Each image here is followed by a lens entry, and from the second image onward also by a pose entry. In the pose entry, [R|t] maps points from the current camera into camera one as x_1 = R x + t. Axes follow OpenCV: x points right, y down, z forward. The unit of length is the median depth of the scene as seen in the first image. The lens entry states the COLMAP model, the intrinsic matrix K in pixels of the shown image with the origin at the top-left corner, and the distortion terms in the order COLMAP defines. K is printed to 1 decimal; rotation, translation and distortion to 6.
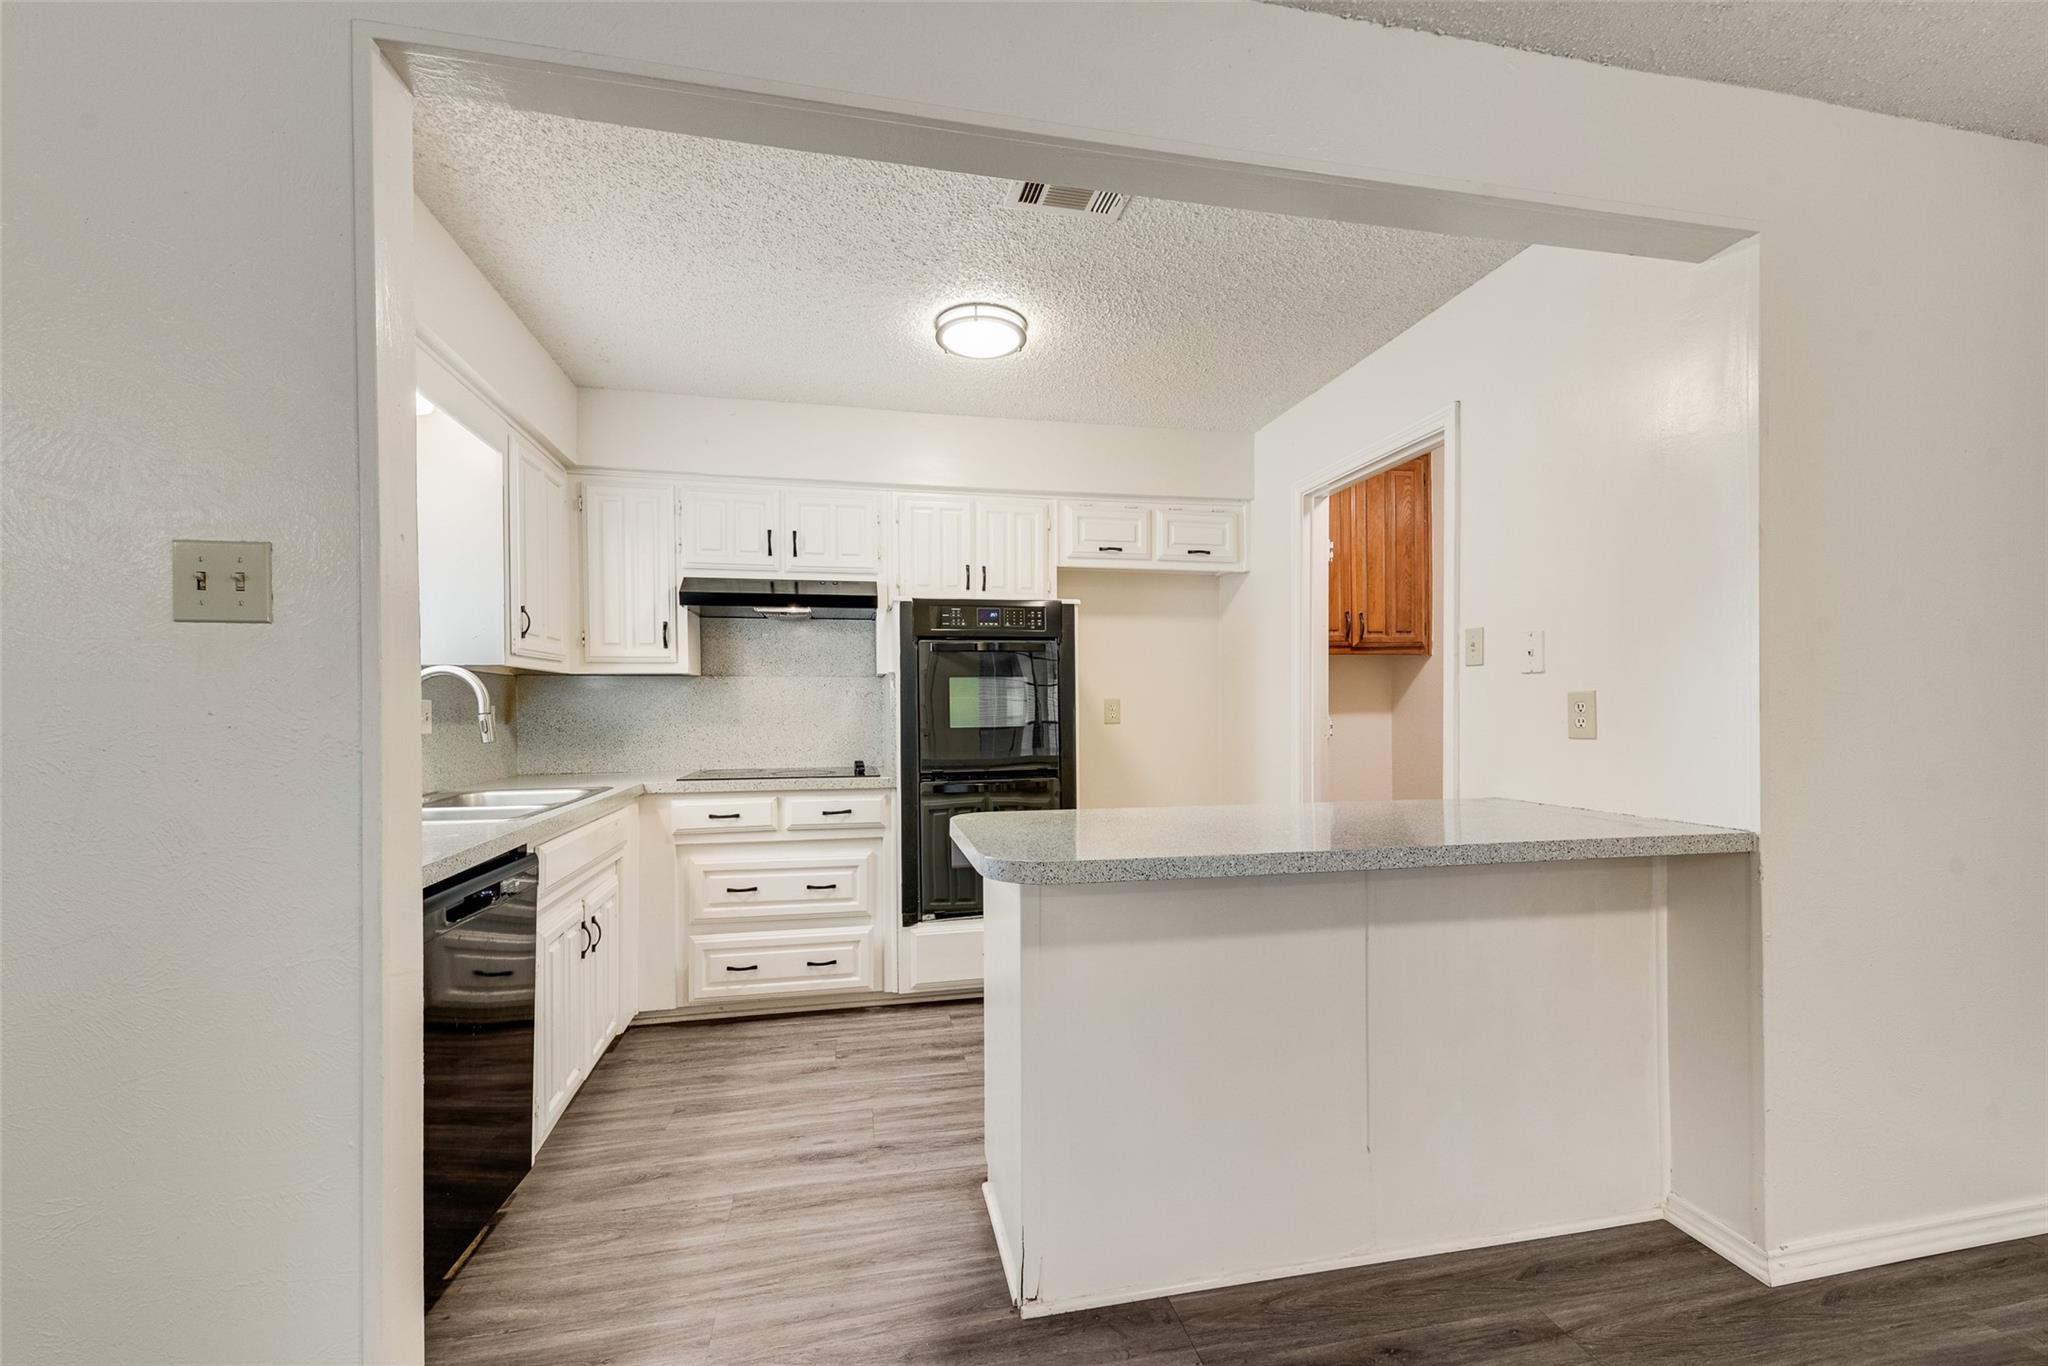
lens RADIAL K [[814.4, 0, 1038.1], [0, 814.4, 707.9], [0, 0, 1]] dist [0.001988, 0.000352]
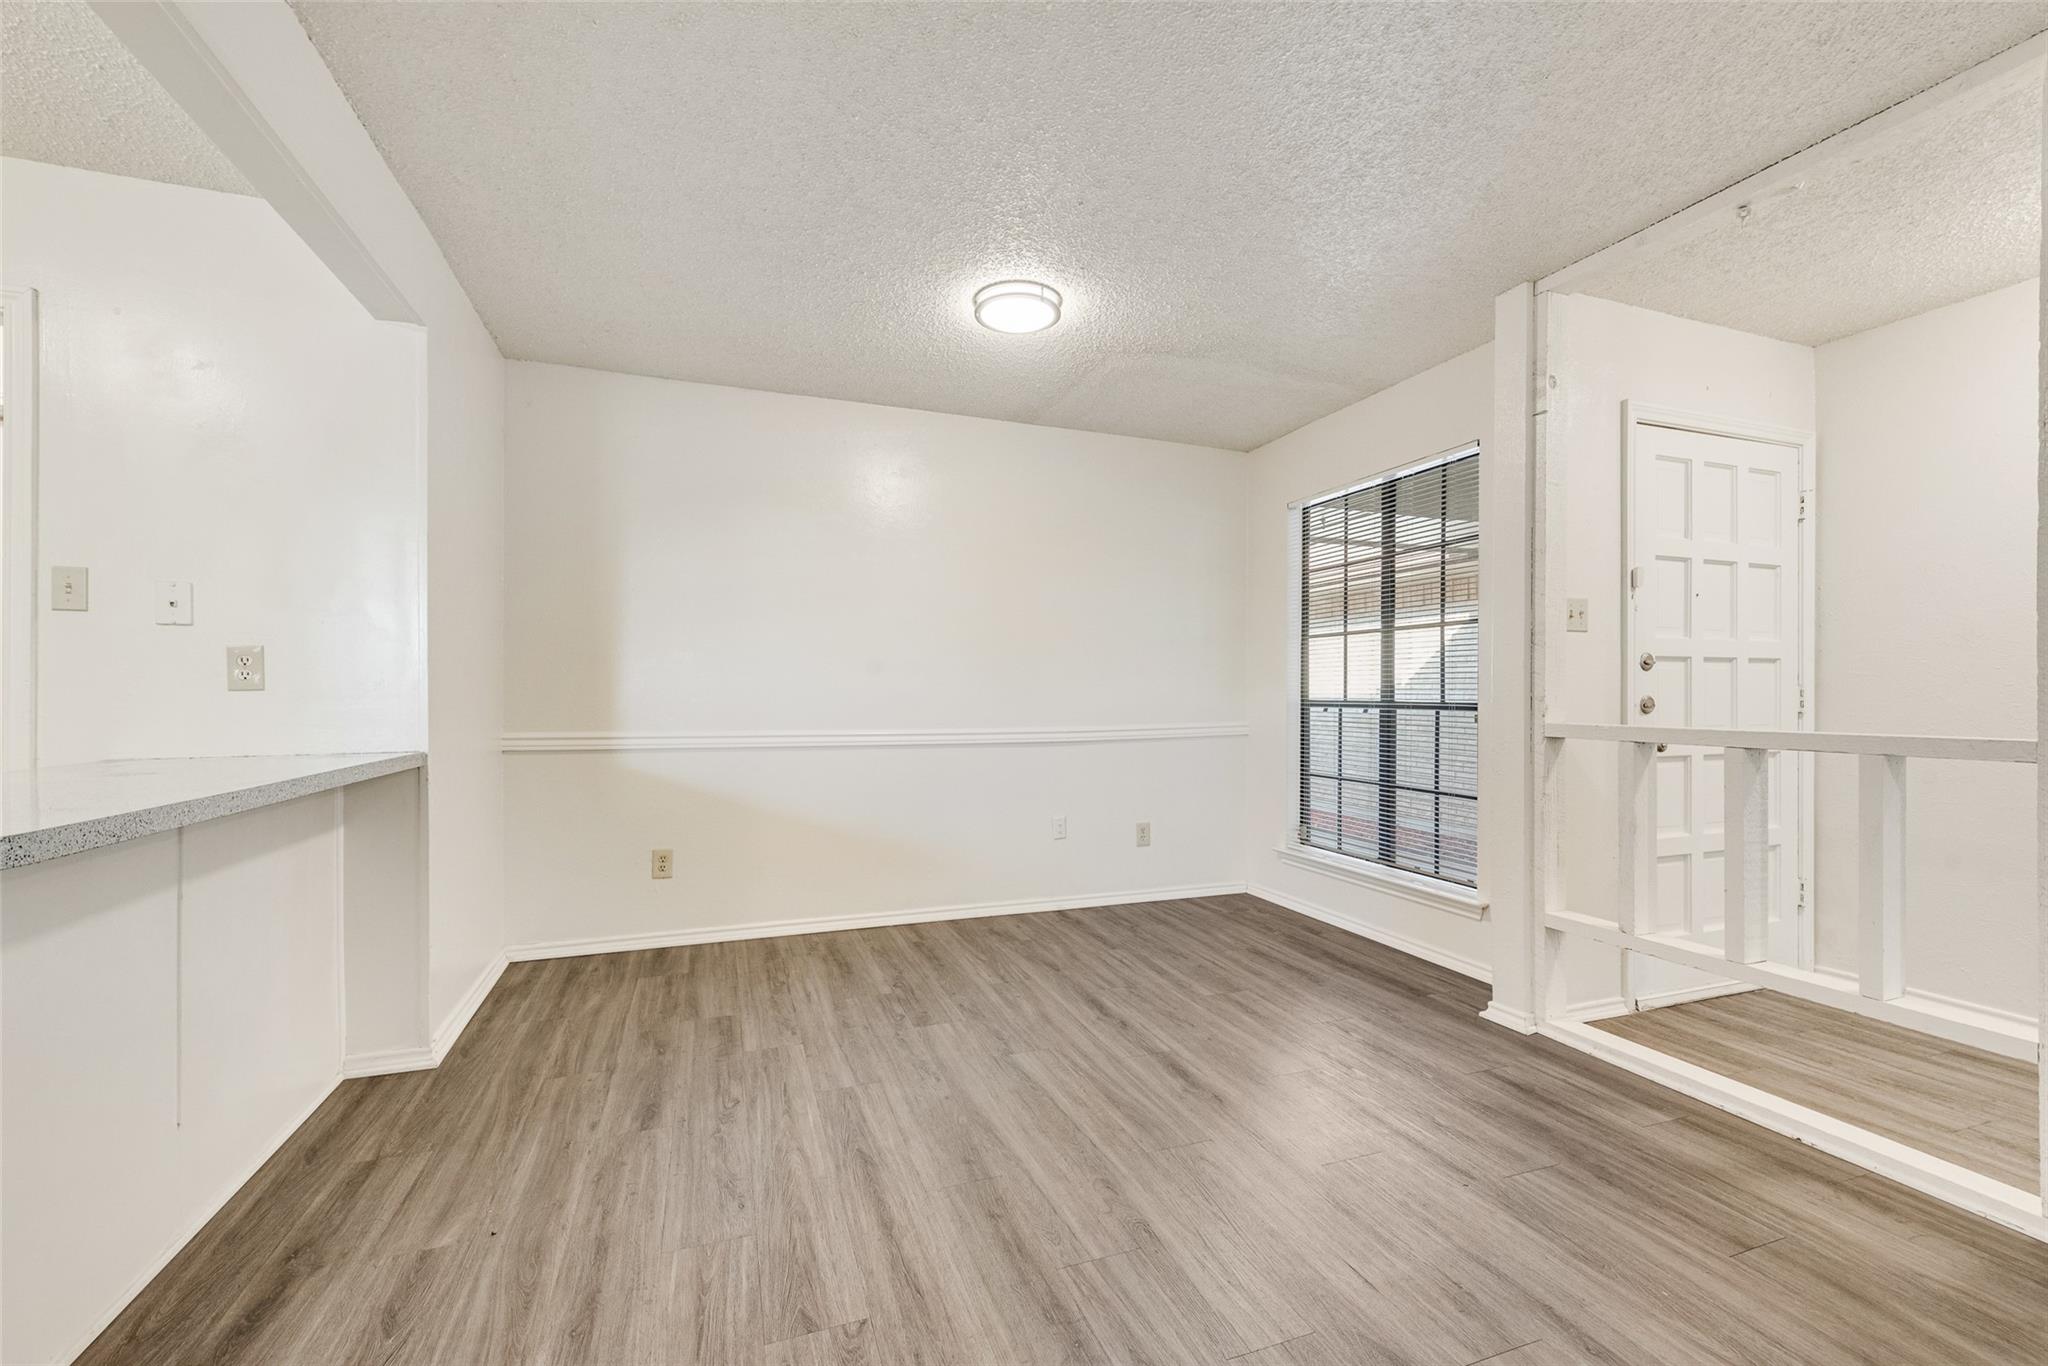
lens RADIAL K [[814.4, 0, 1007.9], [0, 814.4, 688.5], [0, 0, 1]] dist [0.001988, 0.000352]
pose [[-0.133404, 0.008459, 0.991026, -0.654652], [0.001301, 0.999964, -0.008361, 0.055976], [-0.991061, 0.000174, -0.133410, 0.195561]]
